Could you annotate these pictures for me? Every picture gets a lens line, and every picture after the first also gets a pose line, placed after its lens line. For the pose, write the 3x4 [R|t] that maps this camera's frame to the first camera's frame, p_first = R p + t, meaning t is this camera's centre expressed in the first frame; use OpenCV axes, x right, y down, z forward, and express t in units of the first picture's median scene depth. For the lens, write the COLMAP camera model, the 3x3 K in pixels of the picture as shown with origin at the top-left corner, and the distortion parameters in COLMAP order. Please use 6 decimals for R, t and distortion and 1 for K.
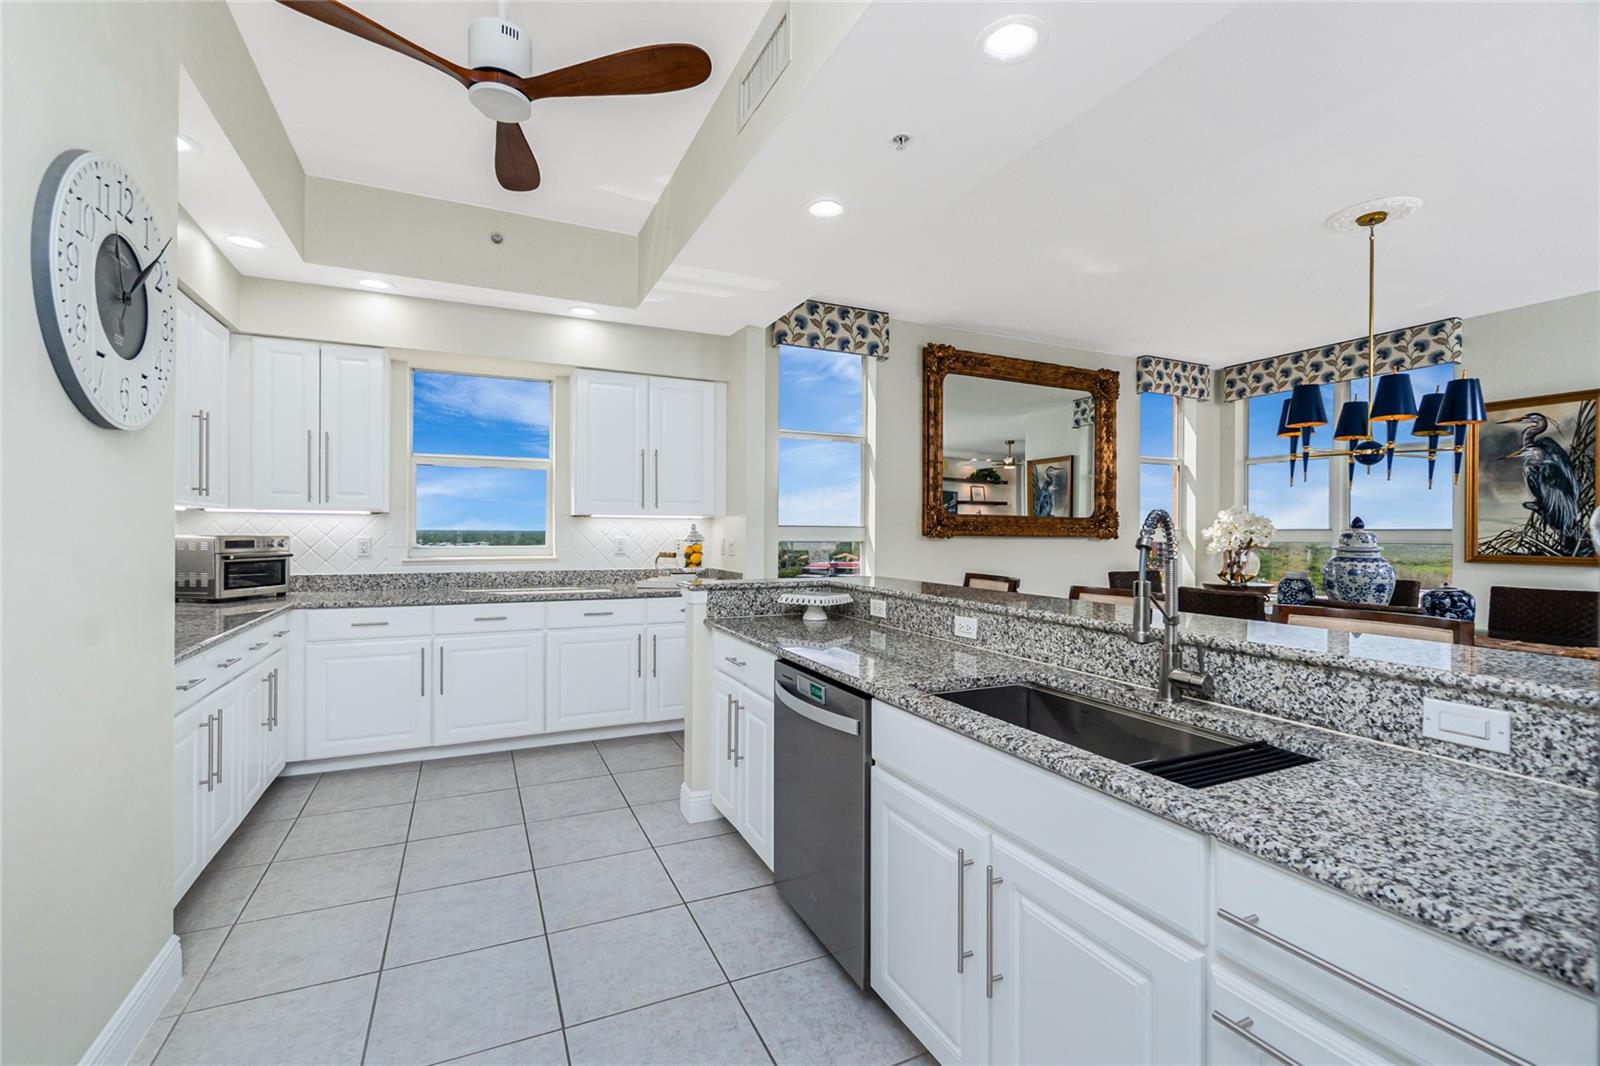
lens RADIAL K [[695.2, 0, 799.0], [0, 695.2, 534.4], [0, 0, 1]] dist [0.000421, 0.001207]
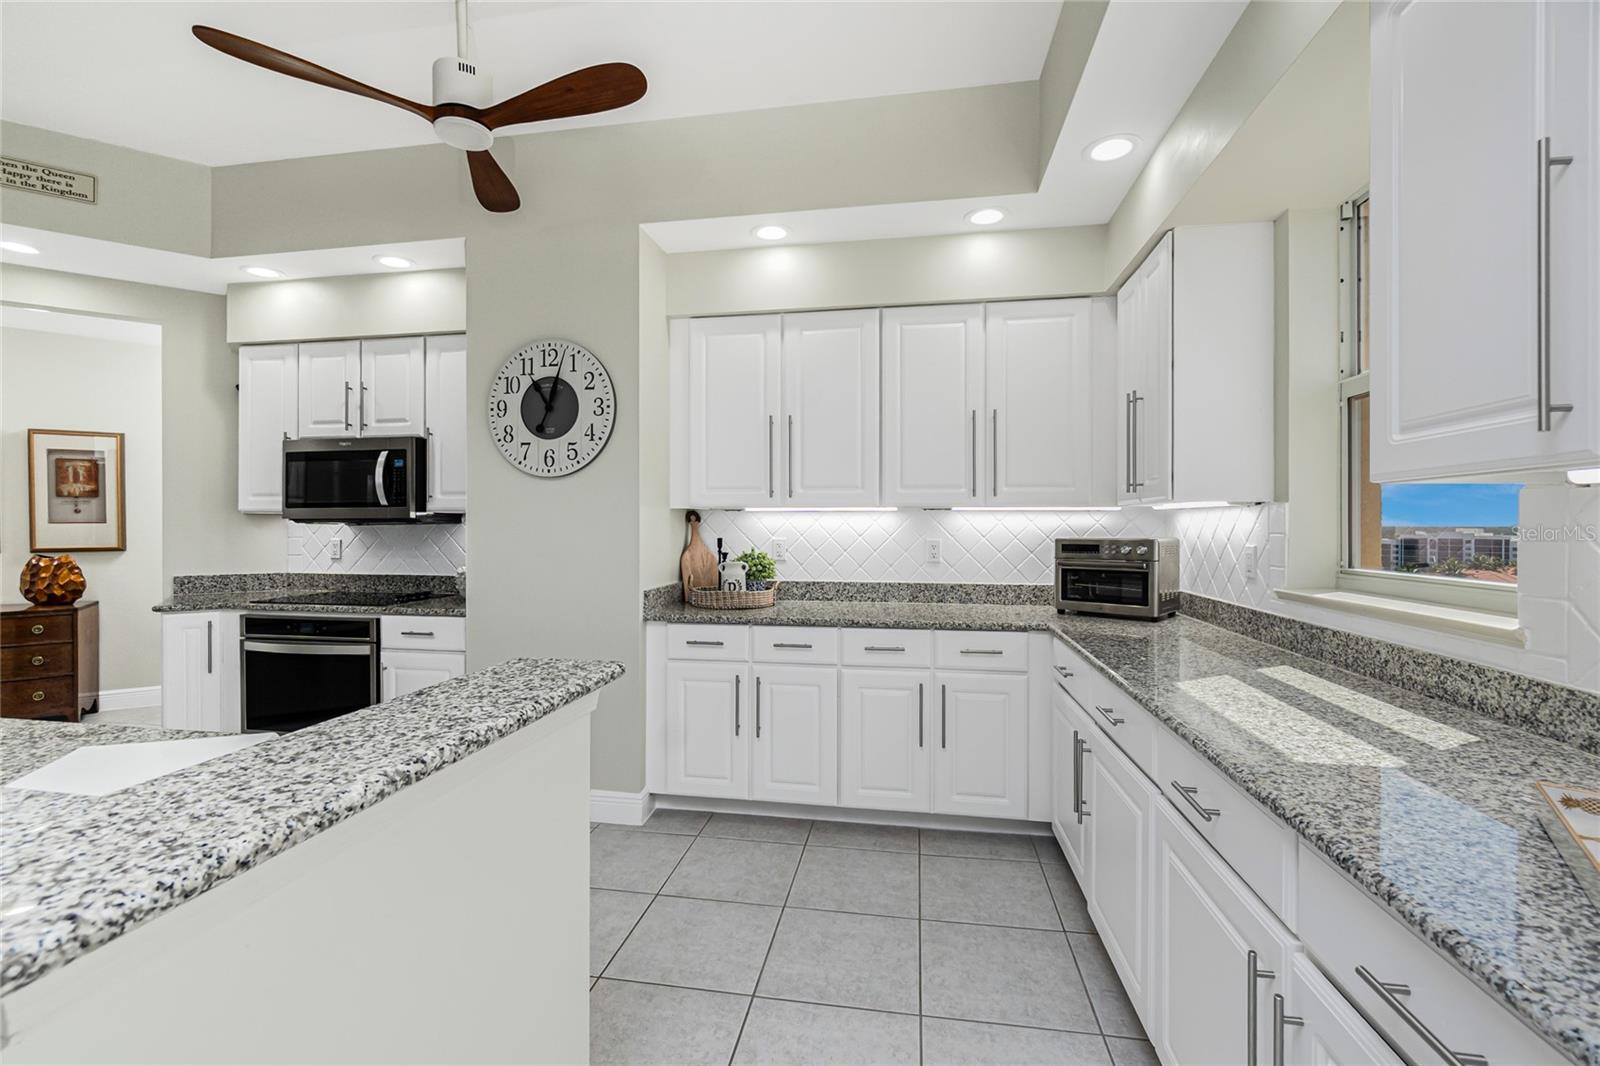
lens RADIAL K [[696.4, 0, 794.6], [0, 696.4, 528.0], [0, 0, 1]] dist [-0.004446, 0.000157]
pose [[-0.580542, -0.003056, -0.814225, 0.056423], [-0.009747, 0.999947, 0.003196, -0.006821], [0.814172, 0.009792, -0.580541, 0.794178]]
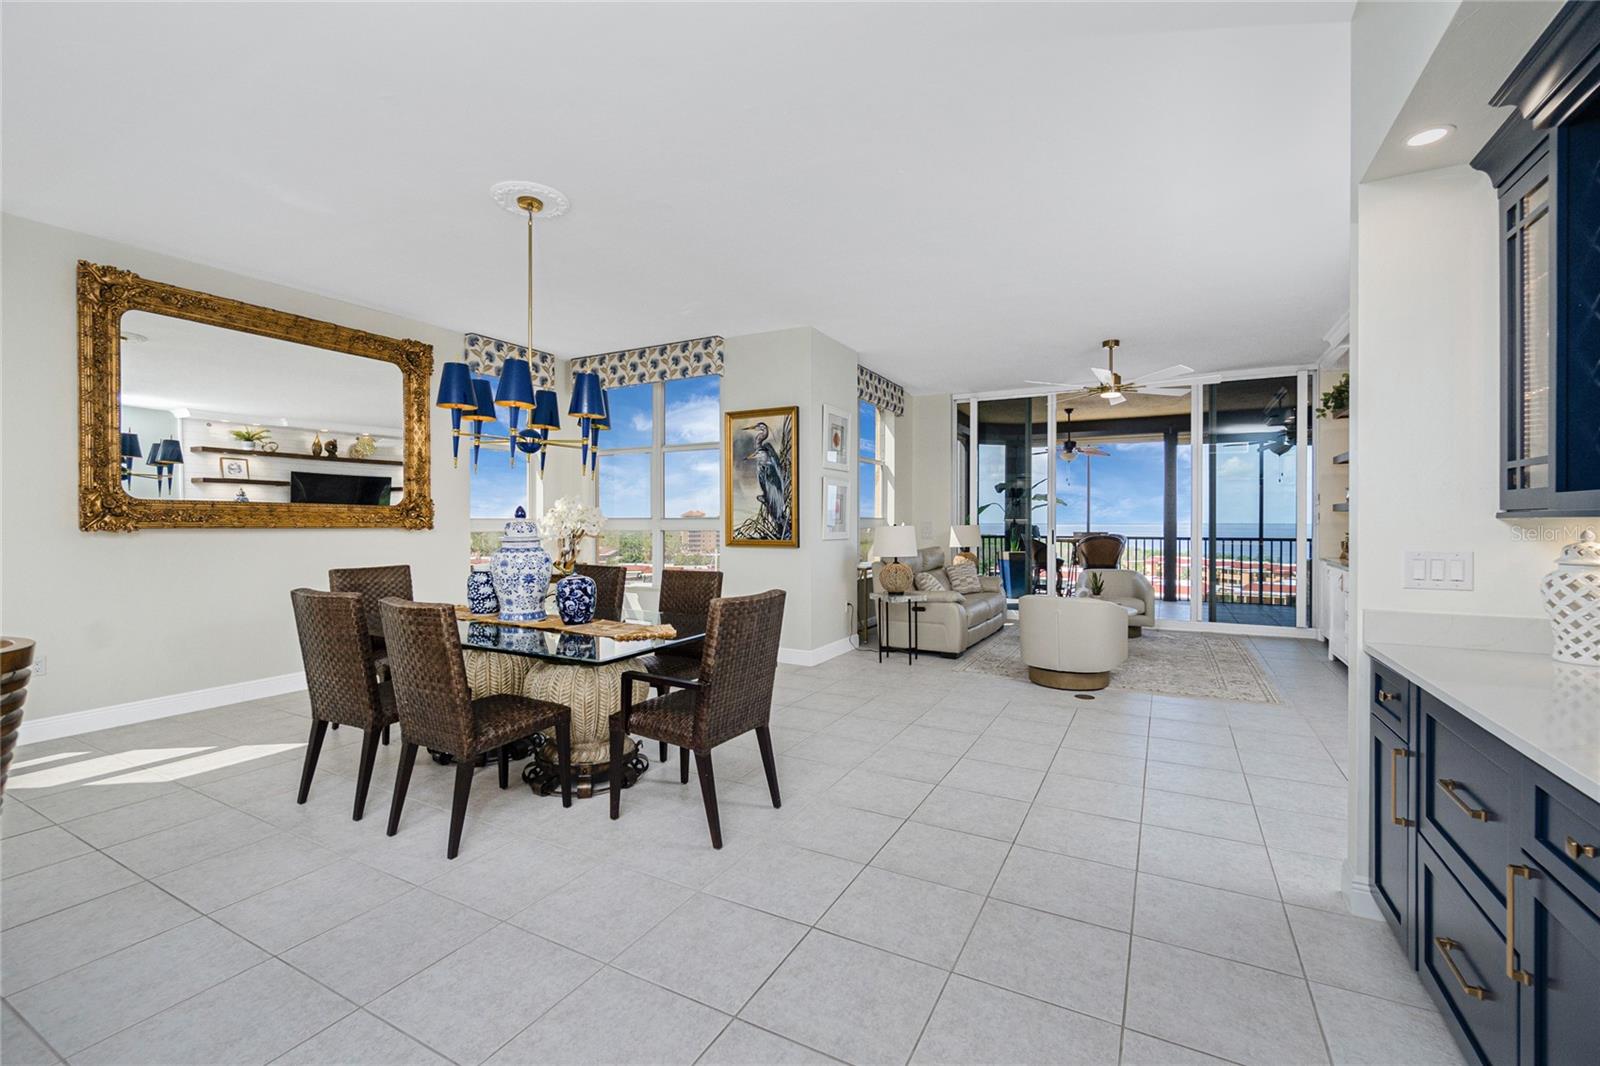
lens RADIAL K [[684.6, 0, 797.7], [0, 684.6, 525.8], [0, 0, 1]] dist [-0.005611, 0.000084]
pose [[0.807460, -0.009258, 0.589849, 0.397705], [0.007283, 0.999957, 0.005724, -0.000008], [-0.589877, -0.000326, 0.807493, -0.002234]]
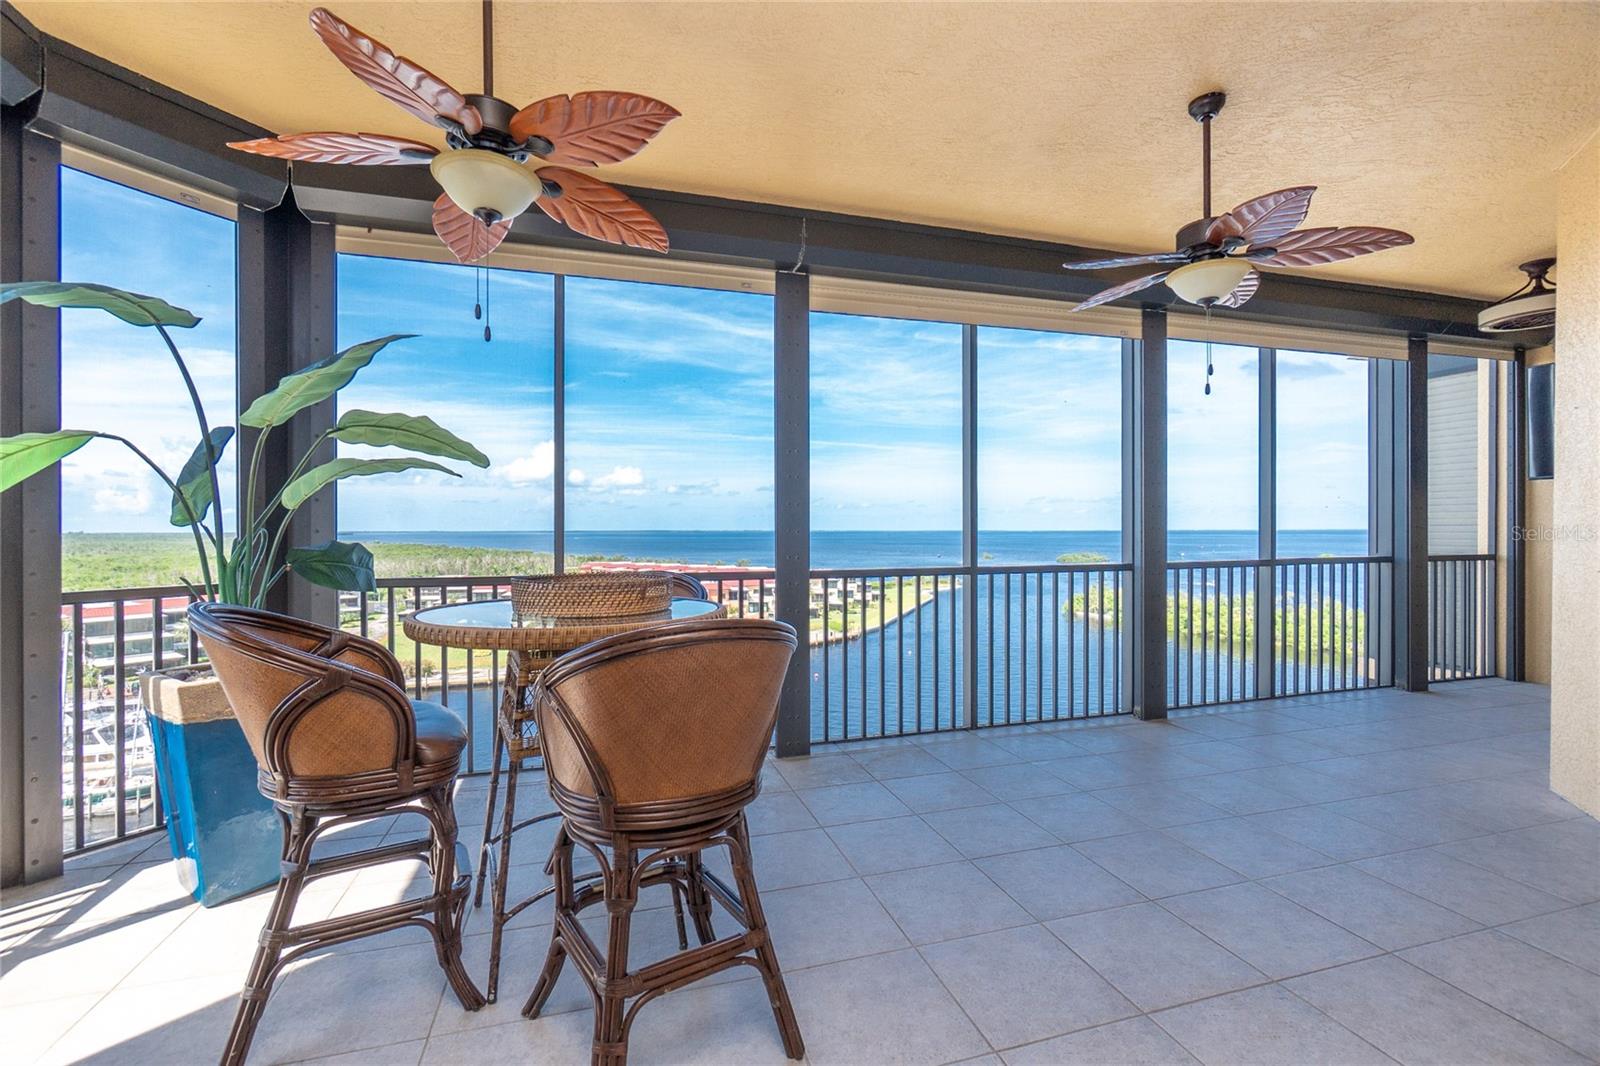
lens RADIAL K [[695.2, 0, 799.0], [0, 695.2, 534.4], [0, 0, 1]] dist [0.000421, 0.001207]
pose [[0.152288, -0.011483, 0.988269, 1.855736], [0.009315, 0.999905, 0.010183, 0.007114], [-0.988292, 0.007655, 0.152380, 0.912558]]
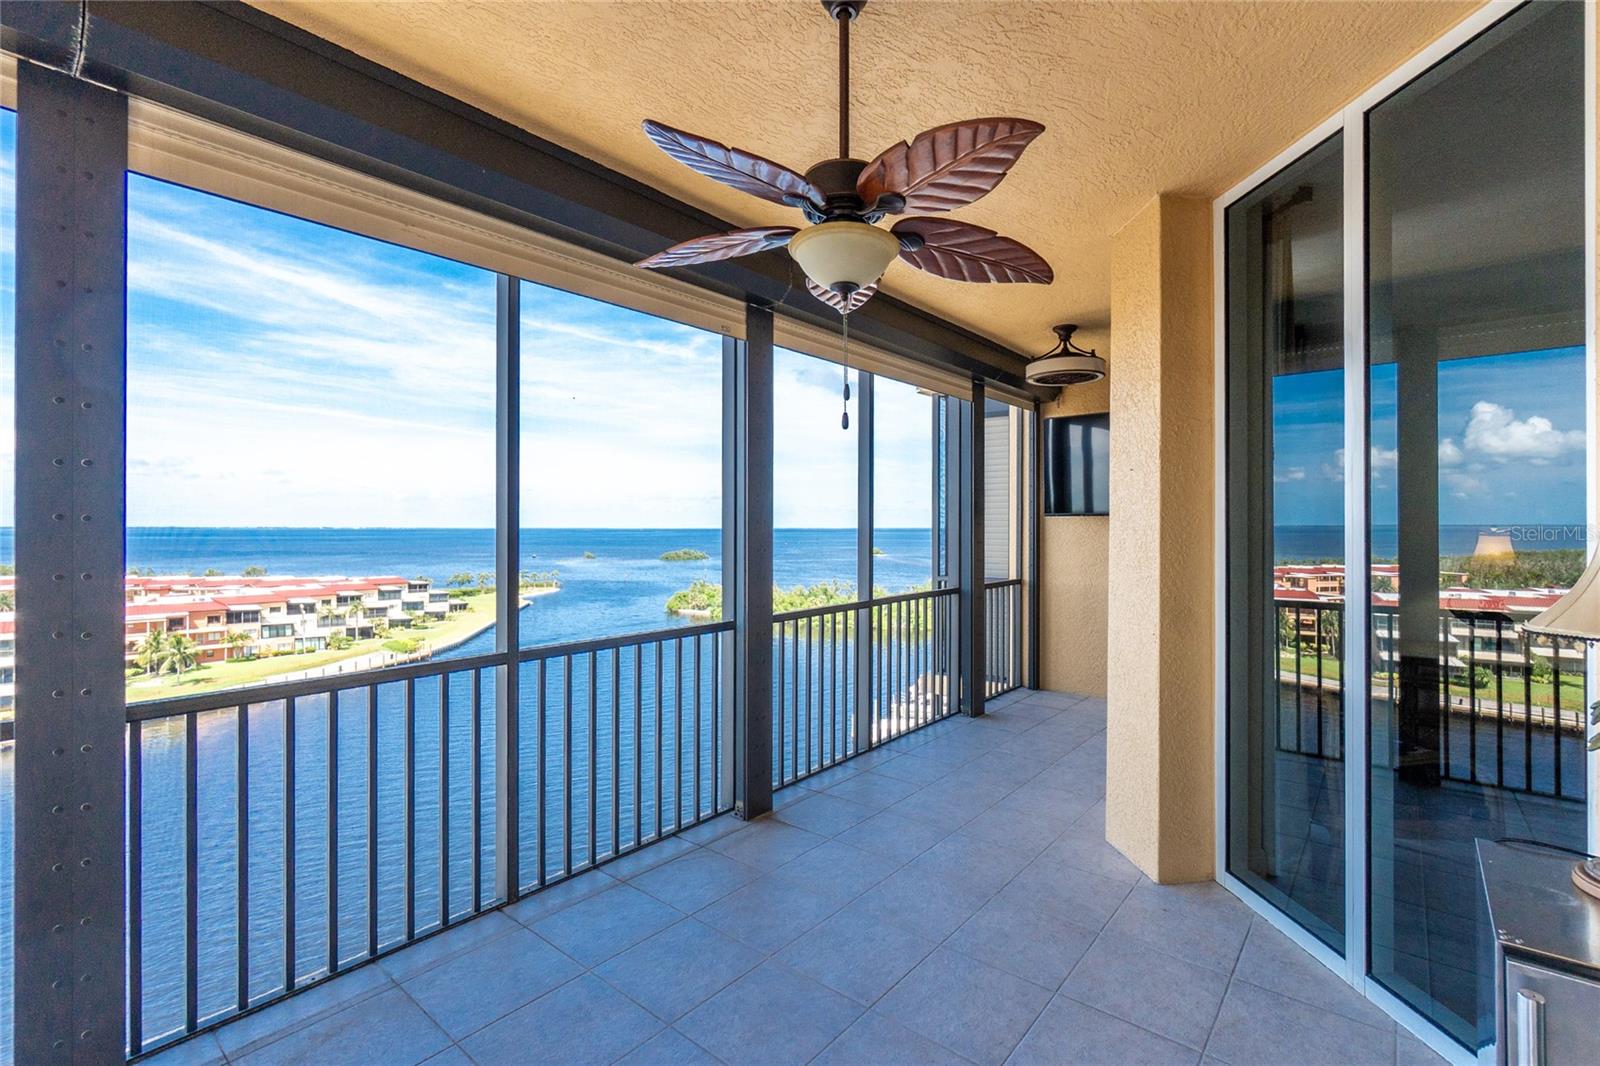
lens RADIAL K [[707.4, 0, 841.5], [0, 707.4, 523.8], [0, 0, 1]] dist [-0.003695, -0.000220]
pose [[-0.441344, -0.000474, 0.897338, 2.121059], [0.002466, 0.999995, 0.001741, -0.044977], [-0.897334, 0.002981, -0.441341, 0.842113]]
